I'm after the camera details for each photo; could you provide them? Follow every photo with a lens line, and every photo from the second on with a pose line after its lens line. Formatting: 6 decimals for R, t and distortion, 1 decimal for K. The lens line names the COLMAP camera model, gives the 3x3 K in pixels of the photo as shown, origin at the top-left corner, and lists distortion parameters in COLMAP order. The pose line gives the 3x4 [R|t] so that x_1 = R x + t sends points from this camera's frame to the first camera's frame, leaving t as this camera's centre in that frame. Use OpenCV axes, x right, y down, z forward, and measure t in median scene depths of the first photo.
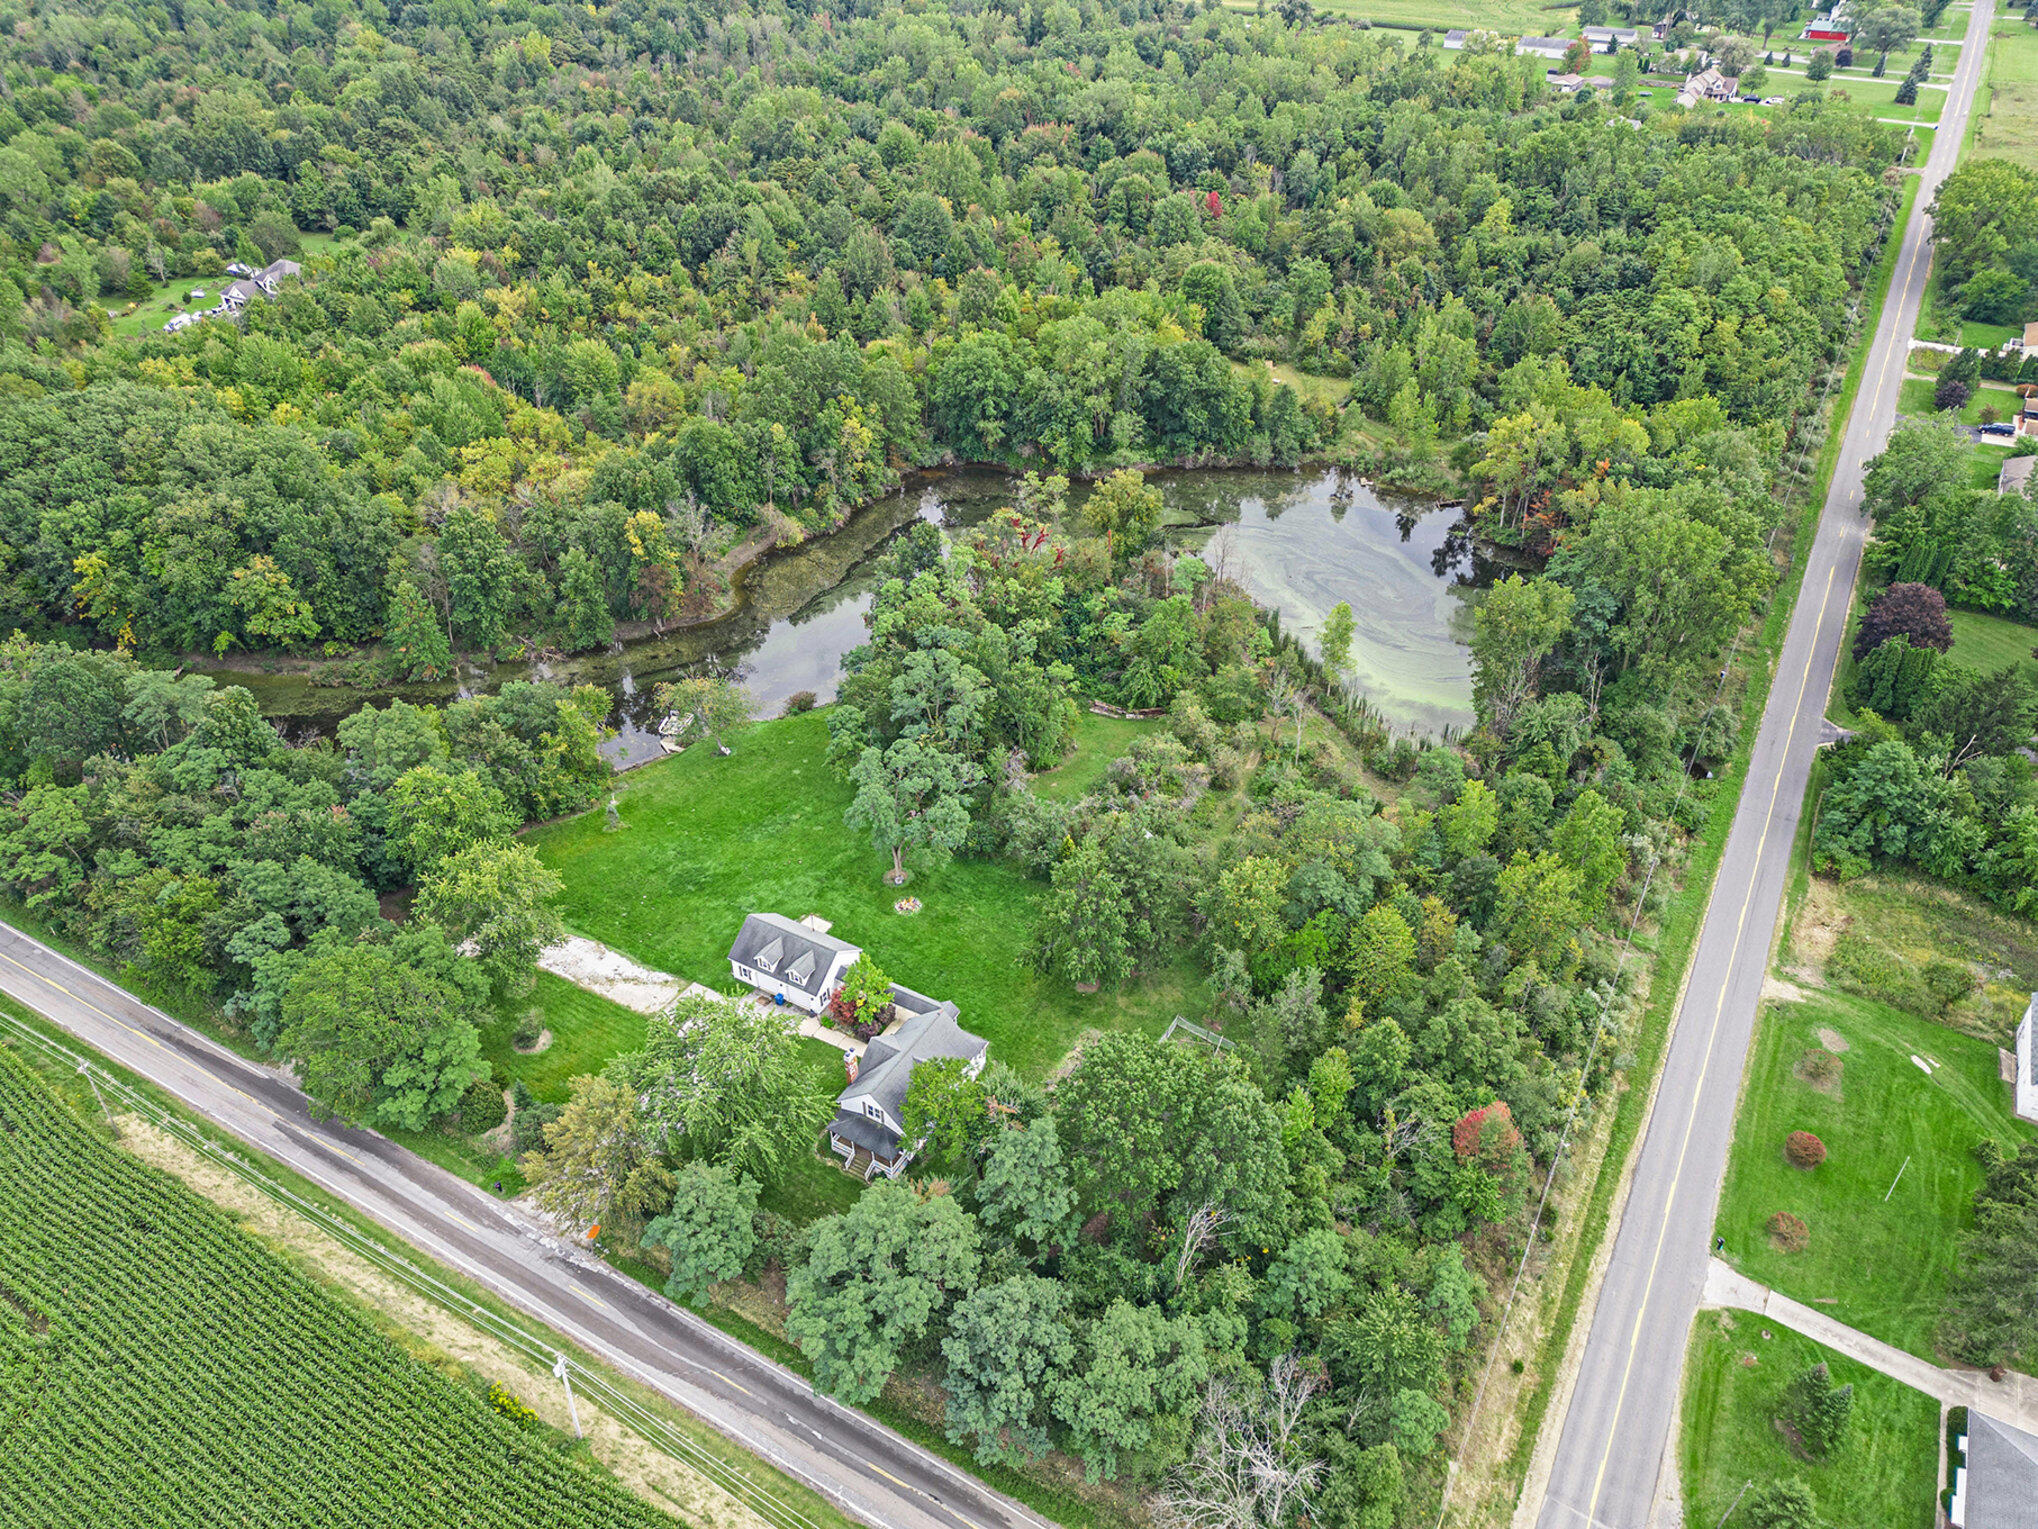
lens RADIAL K [[1431.4, 0, 1029.8], [0, 1431.4, 769.4], [0, 0, 1]] dist [0.111277, -0.126325]
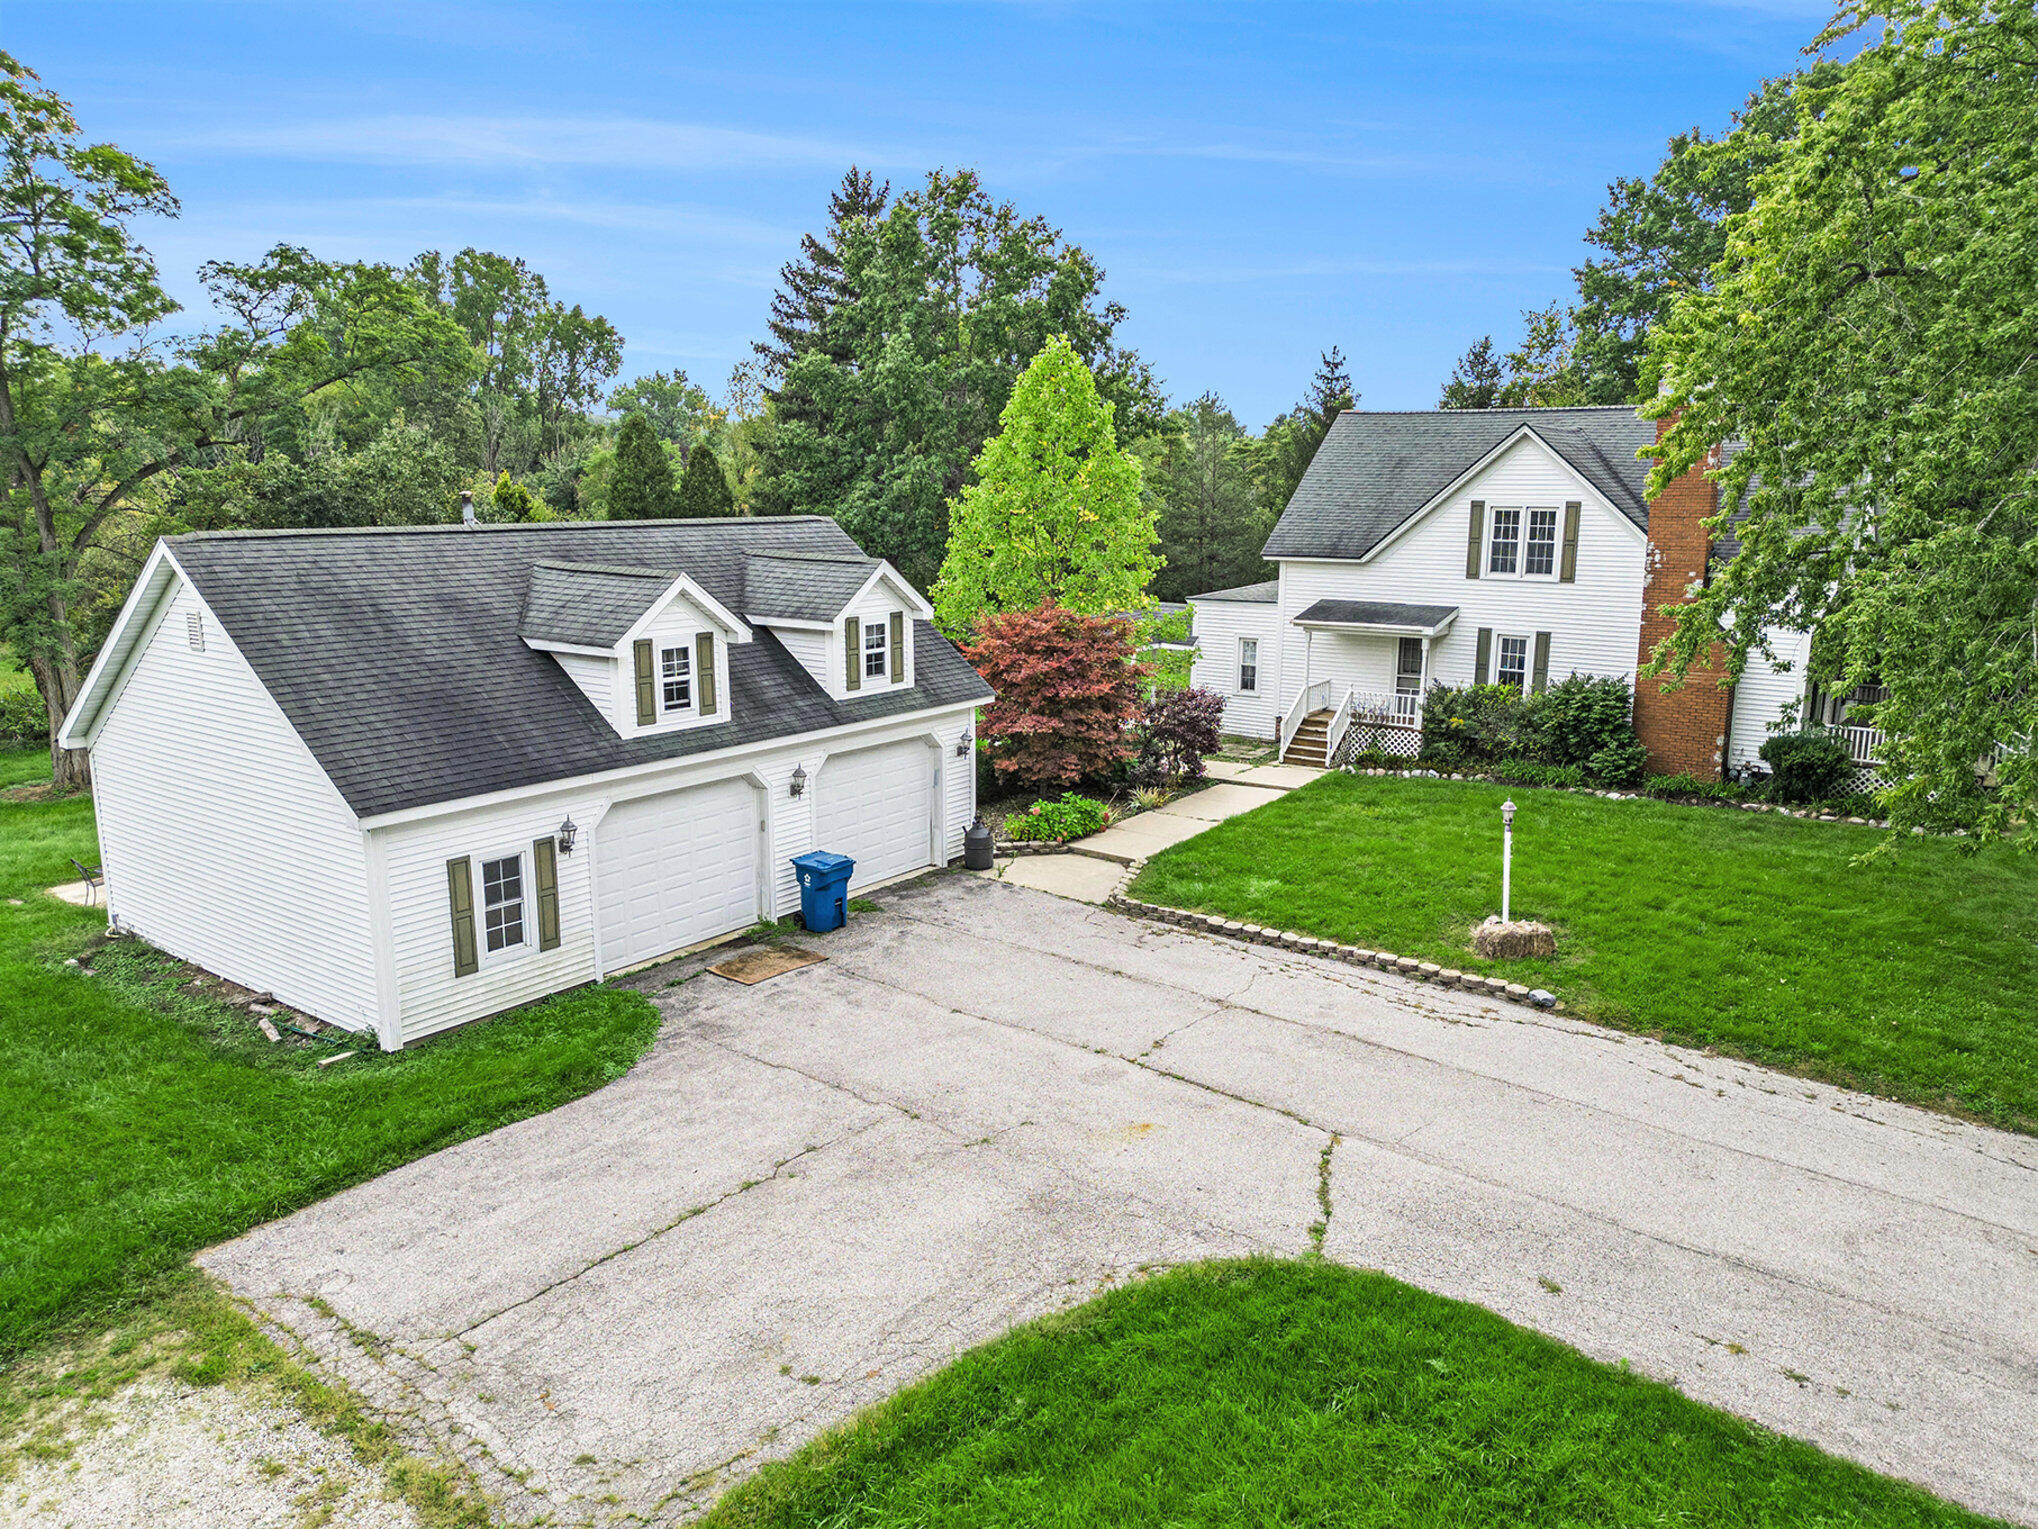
lens RADIAL K [[1435.5, 0, 1019.0], [0, 1435.5, 764.5], [0, 0, 1]] dist [0.069806, -0.041871]
pose [[0.115078, -0.188708, 0.975267, -0.210264], [0.585754, 0.805827, 0.086805, 0.099990], [-0.802277, 0.561278, 0.203269, 0.638606]]
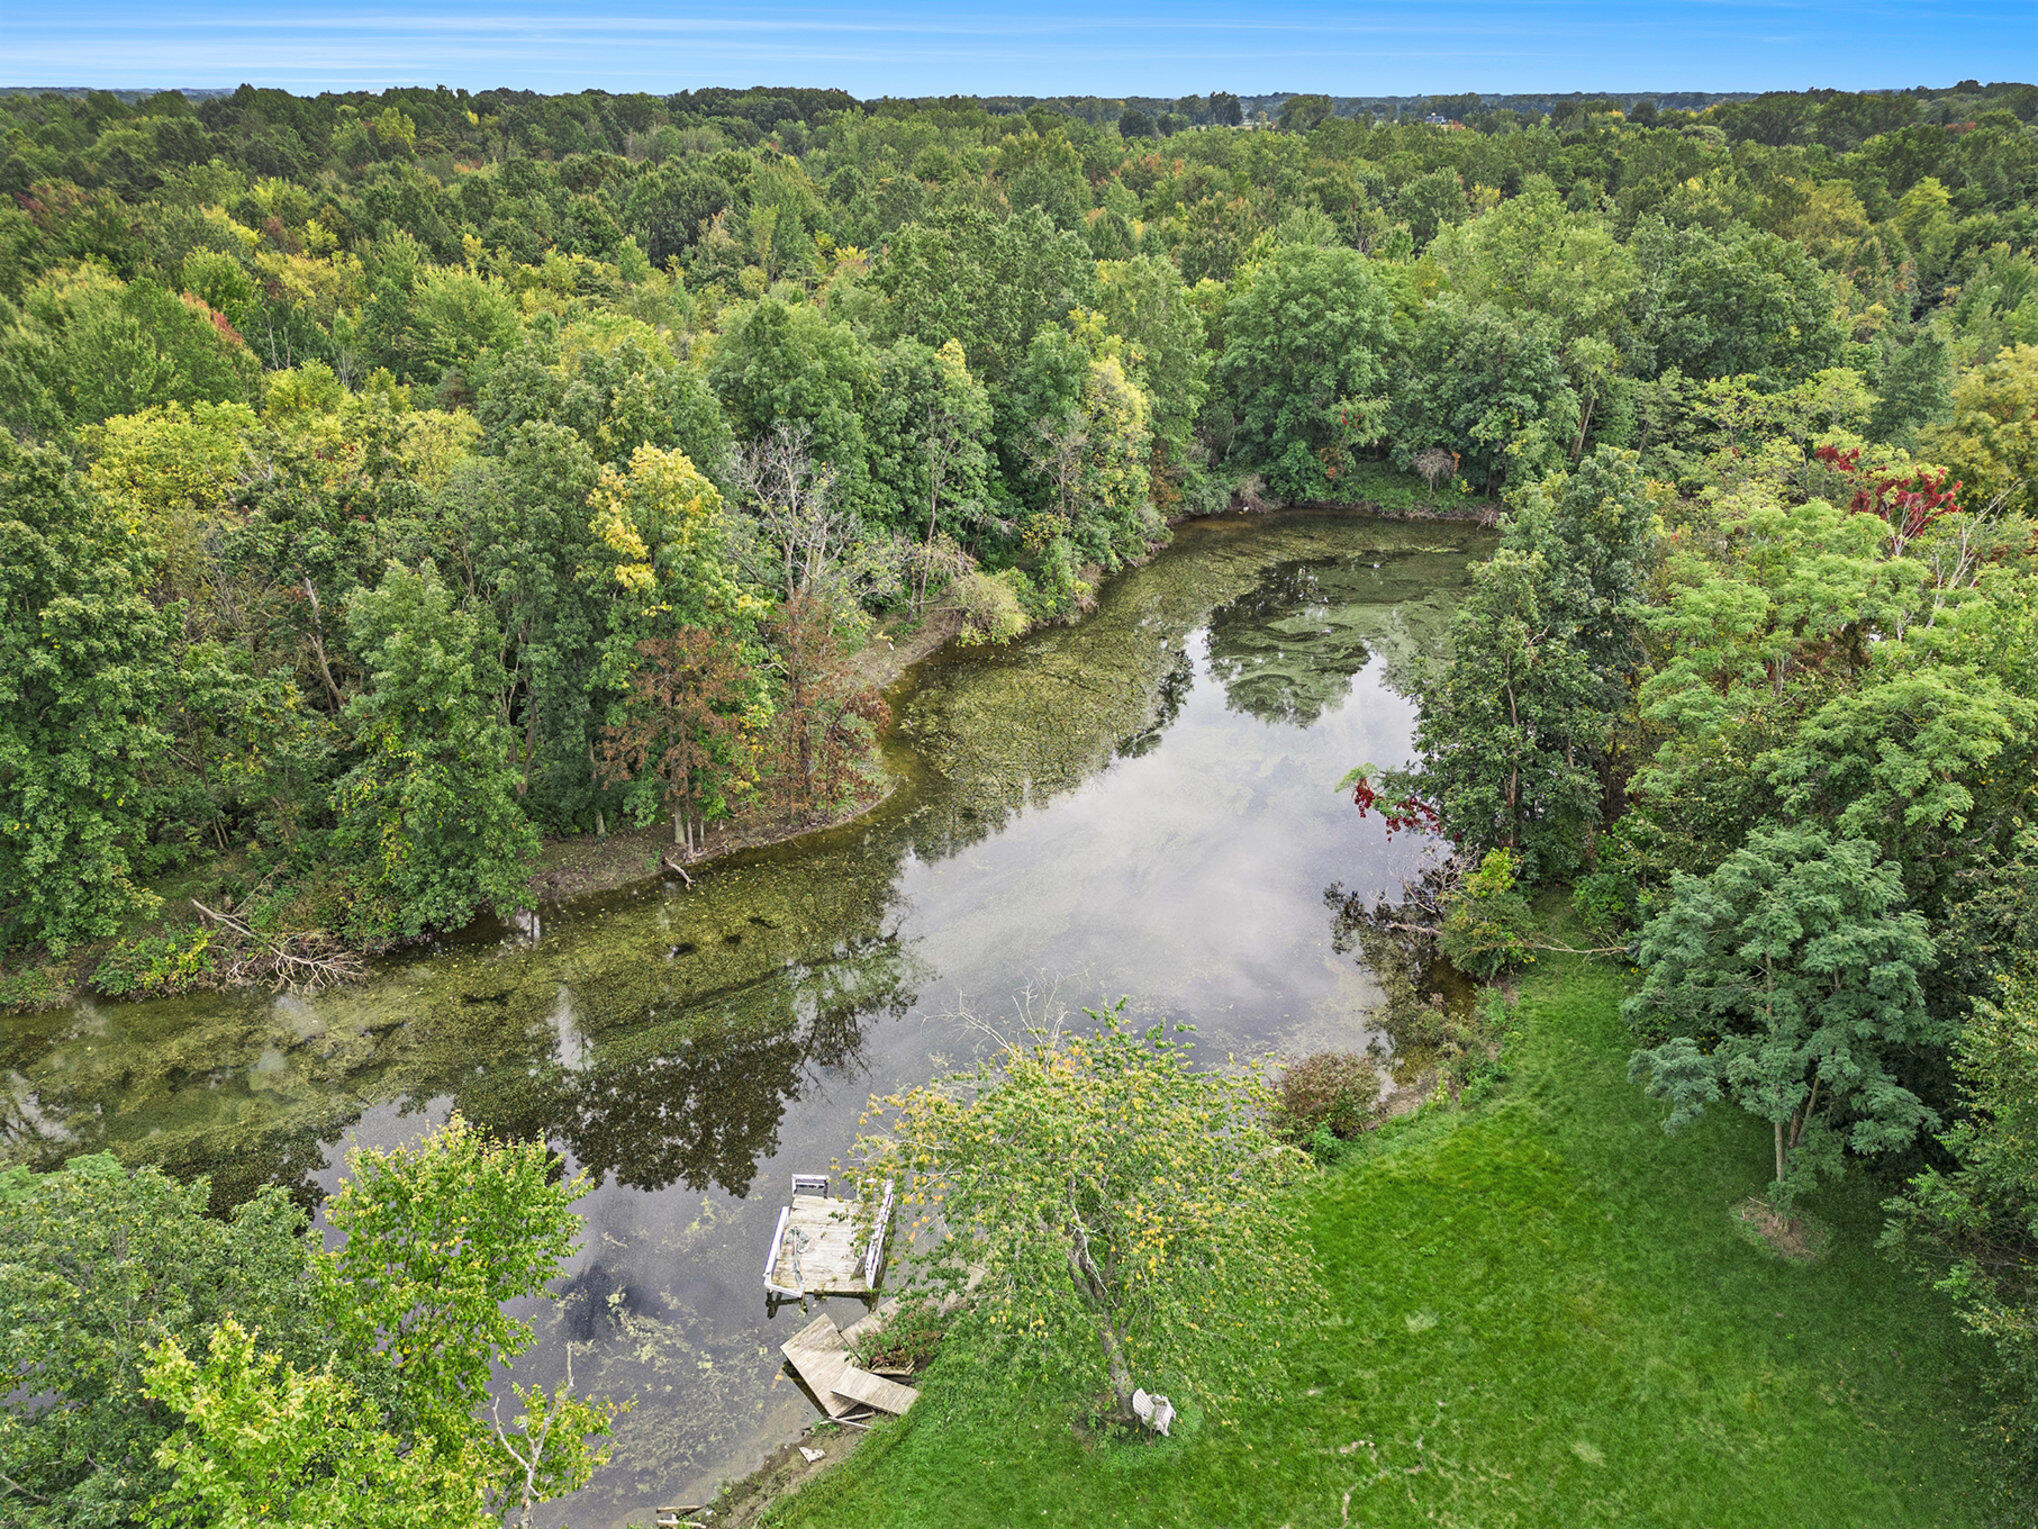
lens RADIAL K [[1421.8, 0, 1025.6], [0, 1421.8, 789.5], [0, 0, 1]] dist [0.035943, -0.003244]
pose [[0.995154, -0.037983, 0.090697, -0.207860], [0.053678, 0.982667, -0.177437, -0.052721], [-0.082386, 0.181445, 0.979944, 0.680562]]
